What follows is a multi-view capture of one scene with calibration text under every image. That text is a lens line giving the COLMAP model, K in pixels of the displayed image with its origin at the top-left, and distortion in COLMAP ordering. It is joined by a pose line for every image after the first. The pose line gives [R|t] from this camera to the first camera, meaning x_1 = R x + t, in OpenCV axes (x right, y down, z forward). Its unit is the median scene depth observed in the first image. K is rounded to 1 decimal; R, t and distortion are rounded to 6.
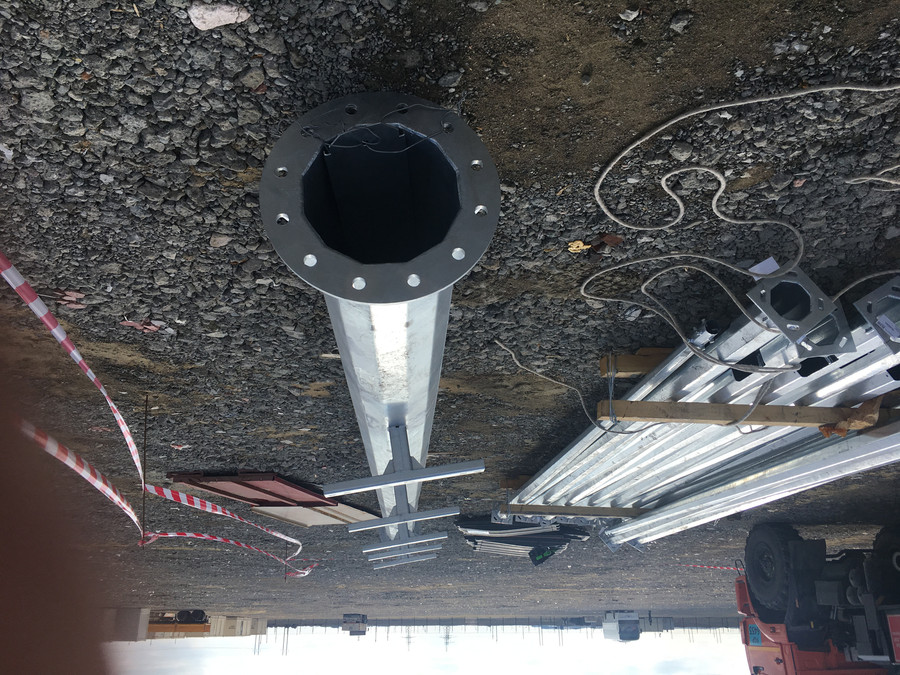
lens RADIAL K [[793.8, 0, 448.3], [0, 793.8, 339.6], [0, 0, 1]] dist [0.118929, -0.172971]
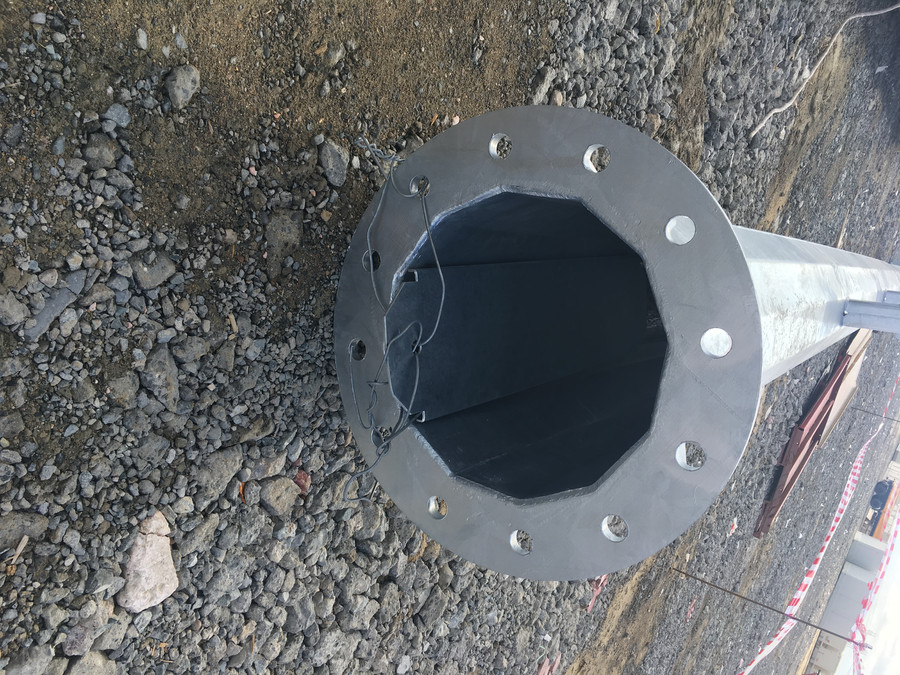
lens RADIAL K [[793.8, 0, 448.3], [0, 793.8, 339.6], [0, 0, 1]] dist [0.118929, -0.172971]
pose [[0.198383, -0.944605, -0.261468, 0.043108], [0.948918, 0.251887, -0.190020, -0.117325], [0.245354, -0.210415, 0.946323, 0.469349]]
